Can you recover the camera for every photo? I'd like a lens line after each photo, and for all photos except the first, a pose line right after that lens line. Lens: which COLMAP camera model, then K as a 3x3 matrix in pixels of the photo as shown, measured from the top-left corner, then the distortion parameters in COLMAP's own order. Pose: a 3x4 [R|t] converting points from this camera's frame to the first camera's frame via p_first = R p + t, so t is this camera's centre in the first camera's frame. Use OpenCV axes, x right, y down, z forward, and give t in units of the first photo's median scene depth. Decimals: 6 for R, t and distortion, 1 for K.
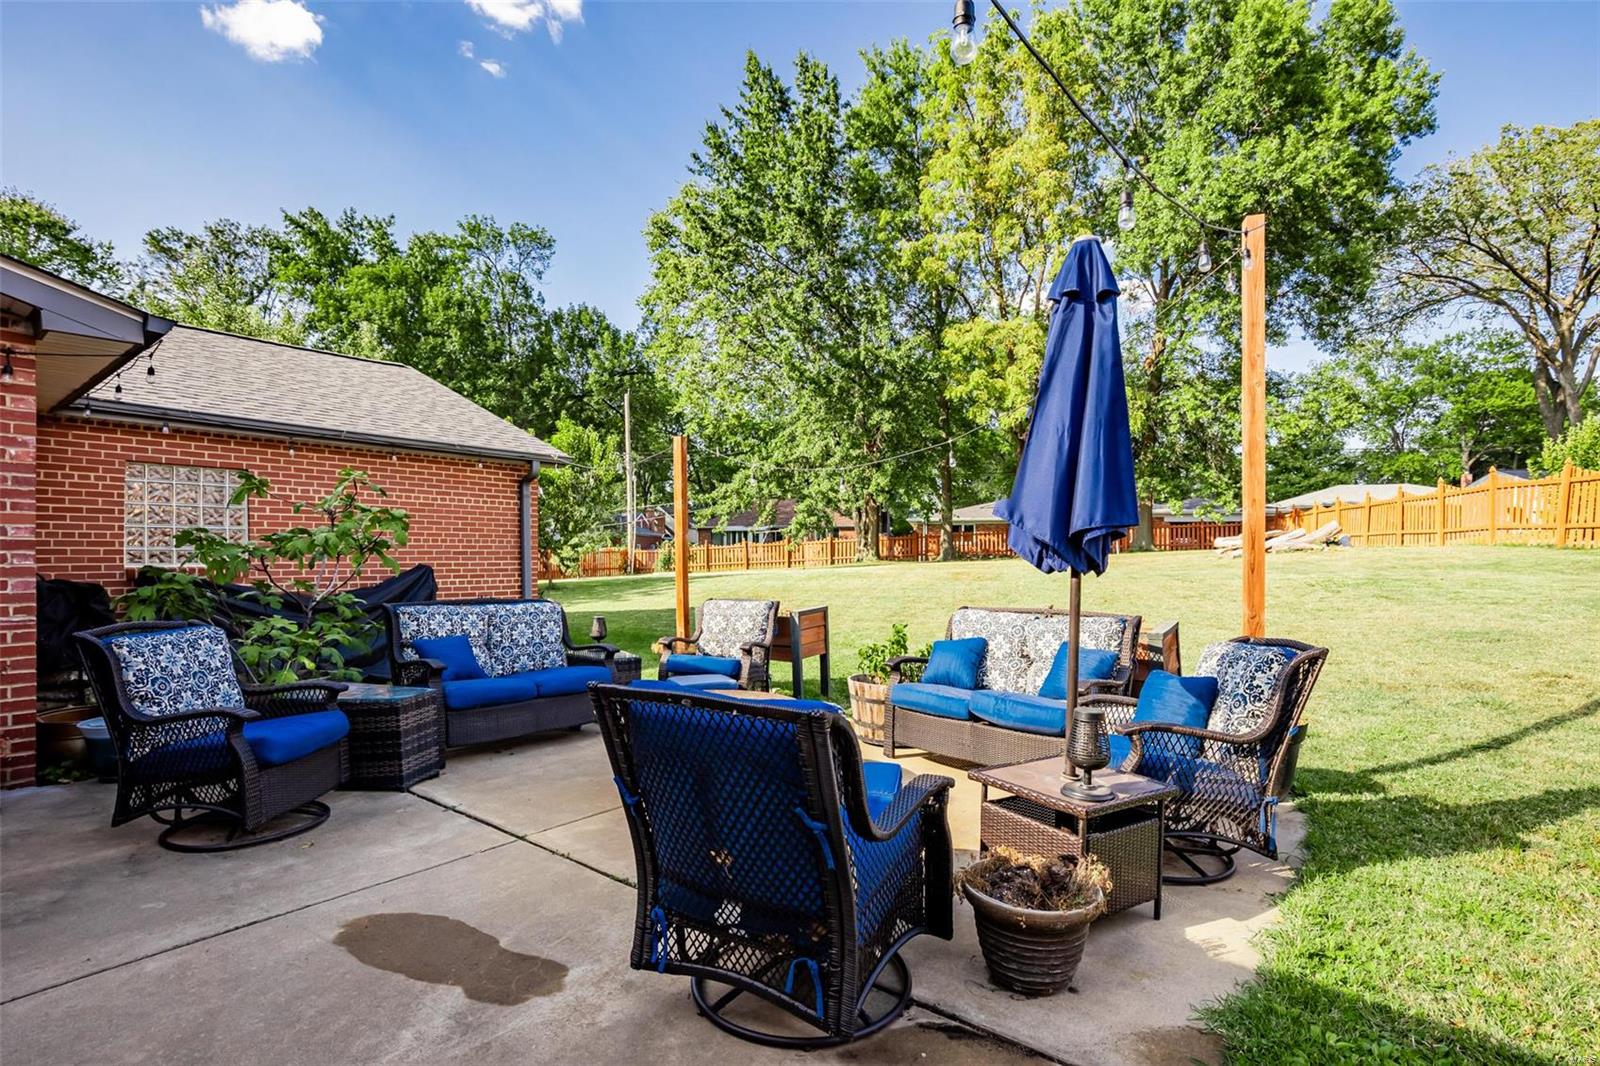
lens RADIAL K [[843.5, 0, 725.5], [0, 843.5, 556.9], [0, 0, 1]] dist [-0.008464, -0.000524]
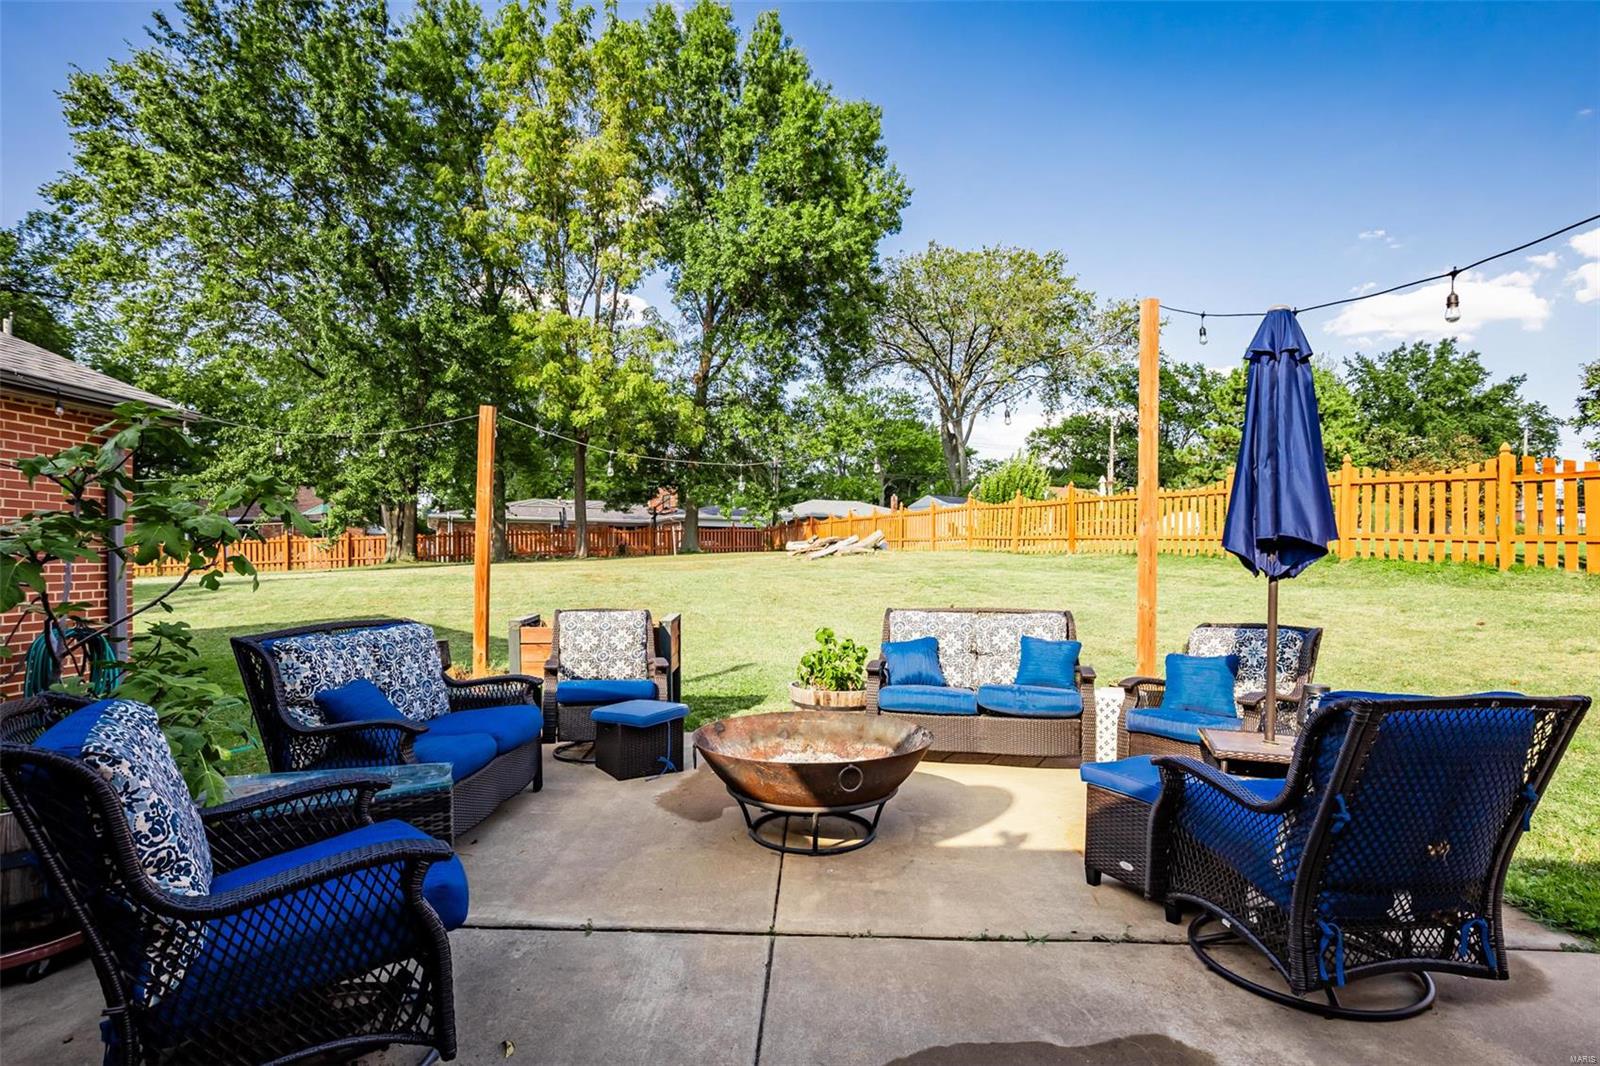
lens RADIAL K [[853.9, 0, 861.2], [0, 853.9, 550.9], [0, 0, 1]] dist [-0.002590, 0.001928]
pose [[0.761724, 0.007889, 0.647853, -0.053009], [-0.002601, 0.999955, -0.009119, -0.000166], [-0.647896, 0.005261, 0.761710, 0.028659]]
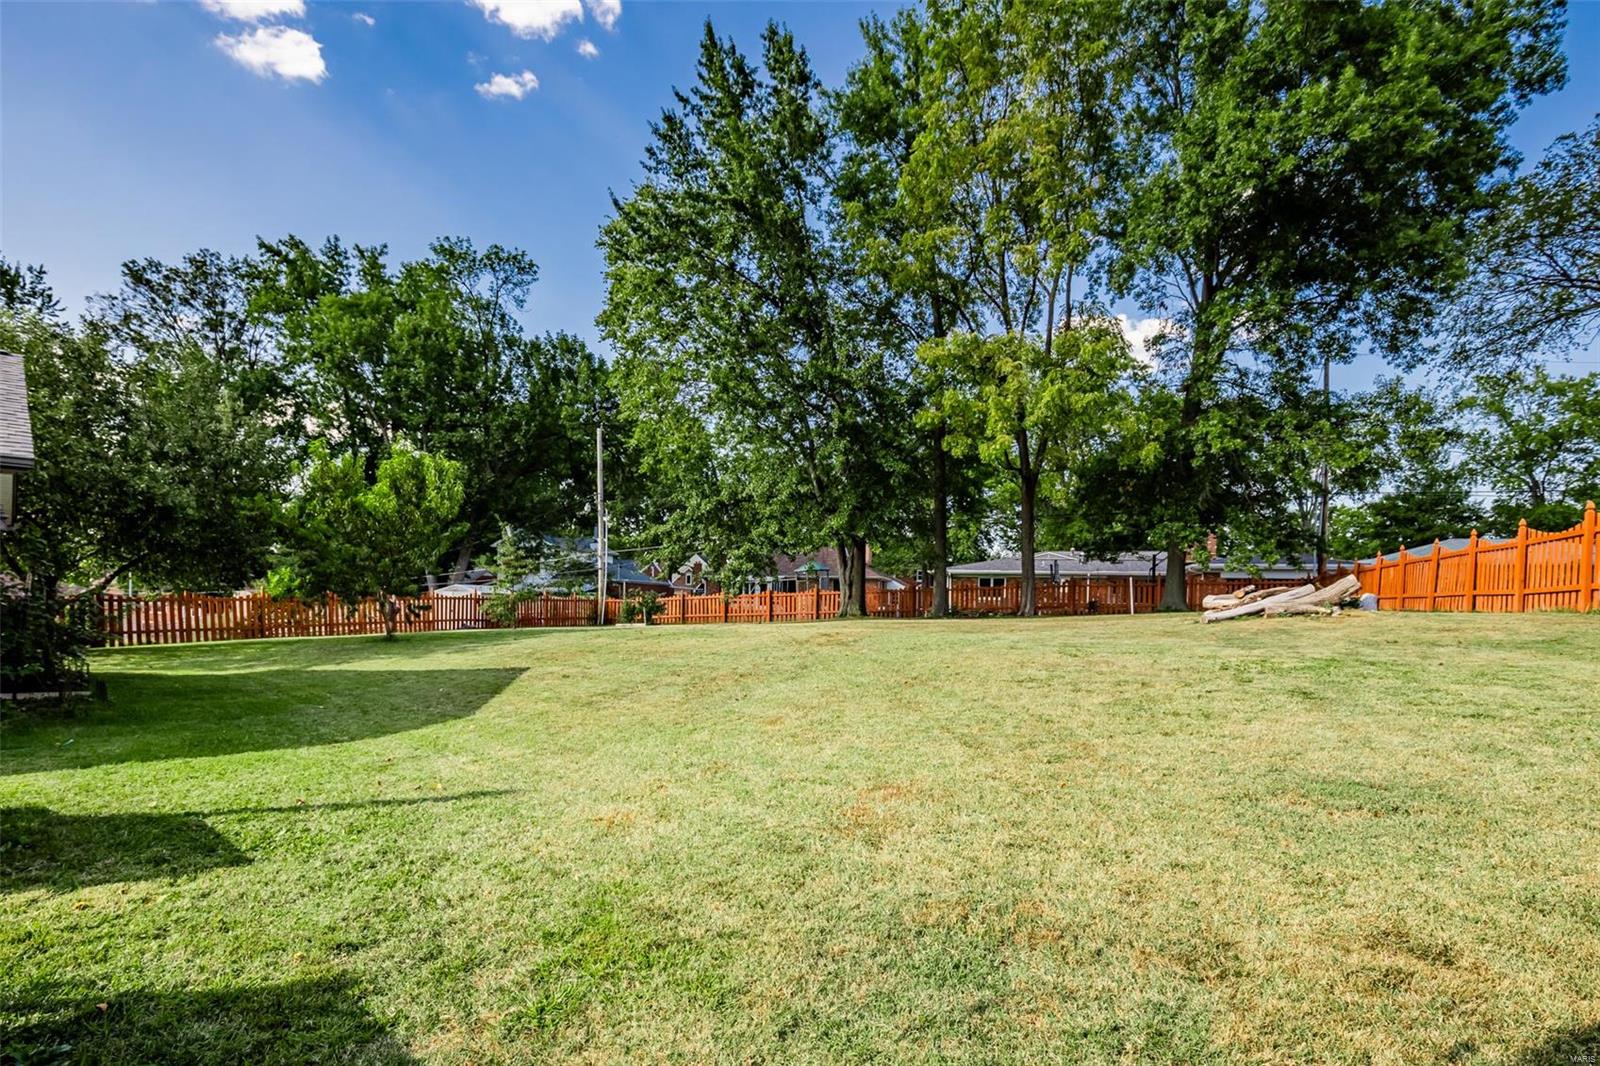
lens RADIAL K [[874.0, 0, 687.9], [0, 874.0, 625.8], [0, 0, 1]] dist [-0.005165, -0.003846]
pose [[0.994447, 0.021451, -0.103033, 0.114314], [-0.019471, 0.999607, 0.020187, -0.001316], [0.103426, -0.018069, 0.994473, 0.093680]]
